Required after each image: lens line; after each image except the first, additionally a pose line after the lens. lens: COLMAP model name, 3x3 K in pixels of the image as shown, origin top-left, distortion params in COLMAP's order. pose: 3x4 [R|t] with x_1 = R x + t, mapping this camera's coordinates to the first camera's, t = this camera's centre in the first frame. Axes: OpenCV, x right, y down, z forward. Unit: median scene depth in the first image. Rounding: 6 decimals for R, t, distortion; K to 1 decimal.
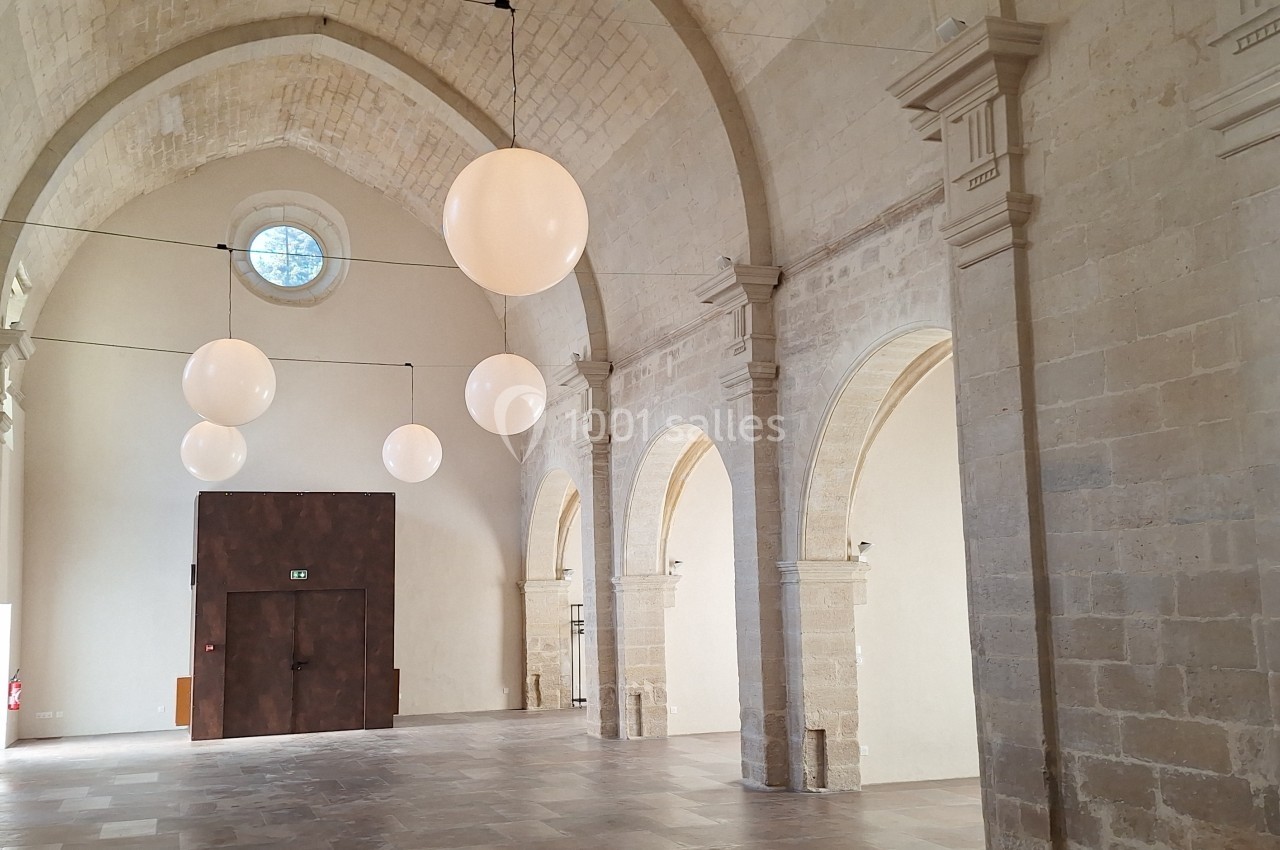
lens RADIAL K [[1285.9, 0, 641.8], [0, 1285.9, 426.1], [0, 0, 1]] dist [0.081166, 0.000000]
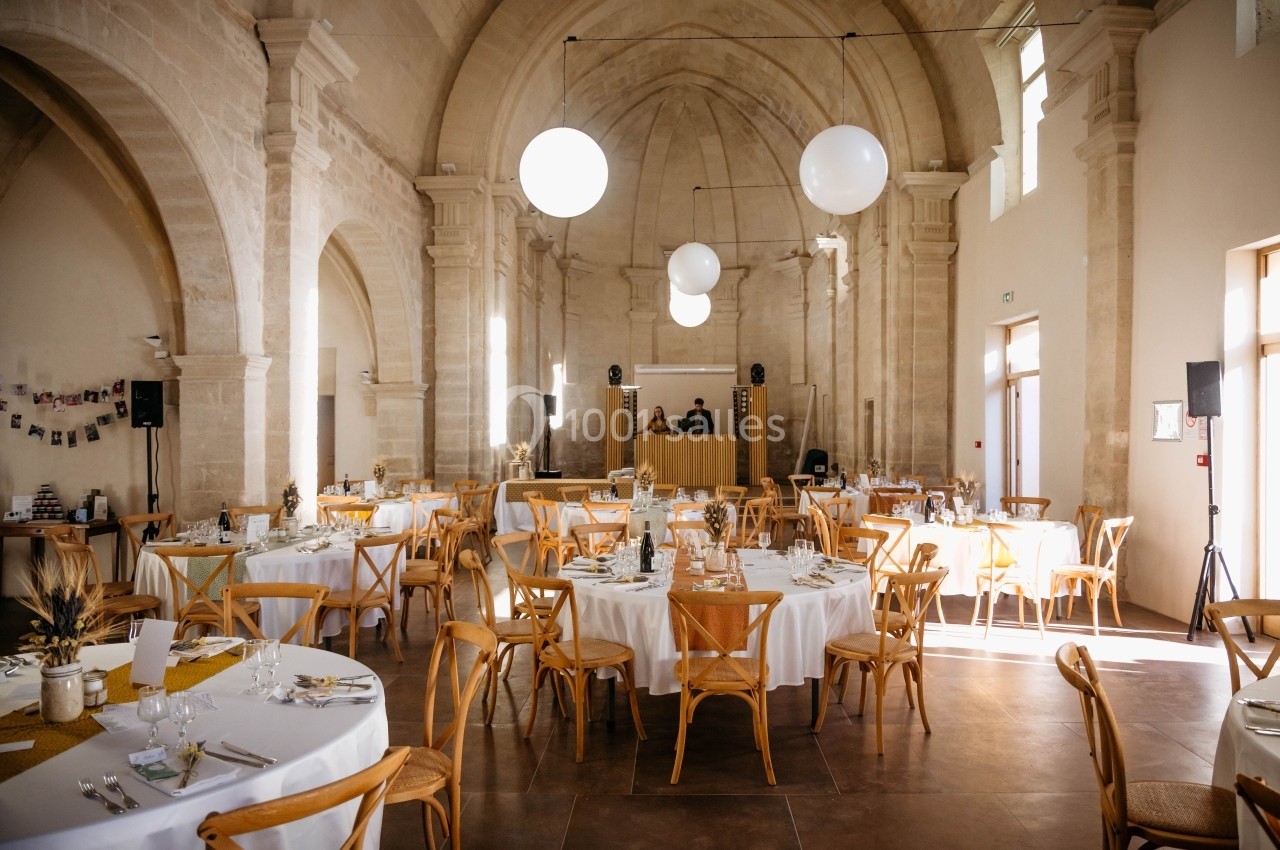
lens RADIAL K [[914.4, 0, 655.4], [0, 914.4, 418.1], [0, 0, 1]] dist [-0.061060, 0.016050]
pose [[-0.931875, 0.023222, 0.362035, -0.409242], [-0.028752, 0.990083, -0.137513, 0.243880], [-0.361638, -0.138554, -0.921966, 1.600362]]
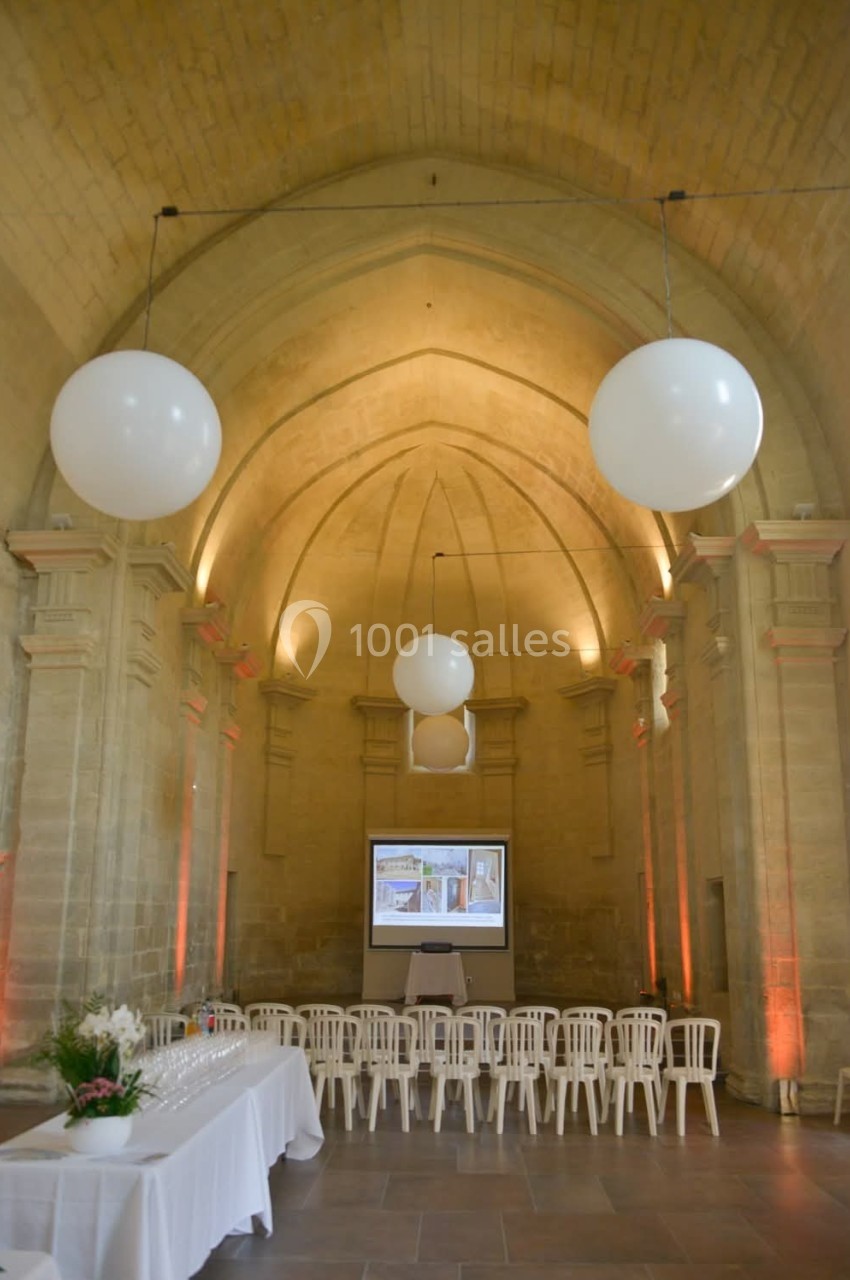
lens RADIAL K [[1058.7, 0, 412.1], [0, 1058.7, 665.9], [0, 0, 1]] dist [-0.052897, 0.008063]
pose [[-0.924720, 0.100959, 0.367016, -0.345286], [-0.036794, 0.935963, -0.350170, 0.196200], [-0.378866, -0.337313, -0.861789, 1.309873]]
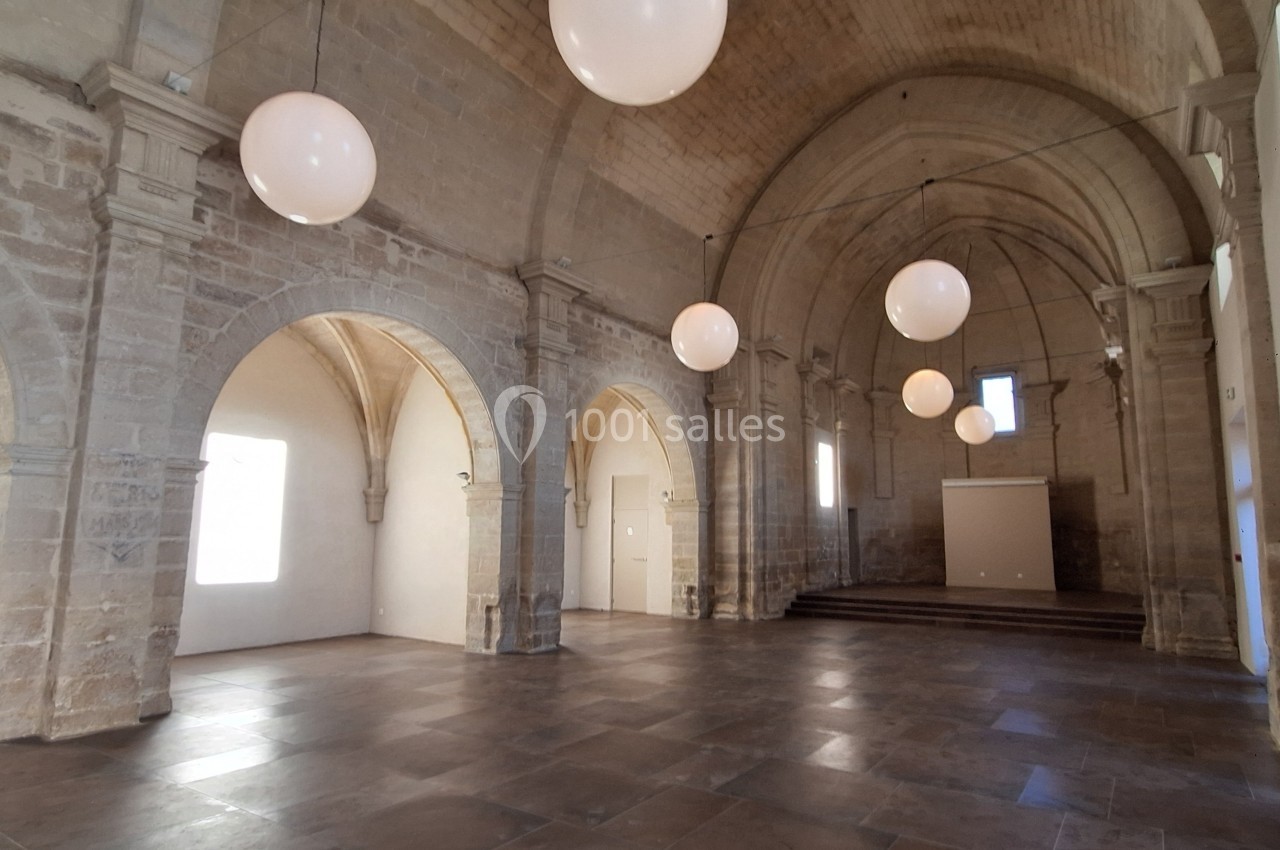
lens RADIAL K [[749.0, 0, 610.3], [0, 749.0, 423.6], [0, 0, 1]] dist [-0.005310, 0.001491]
pose [[-0.566278, 0.133778, 0.813285, -0.634903], [-0.106884, 0.966489, -0.233400, 0.234723], [-0.817254, -0.219096, -0.533003, 1.473514]]
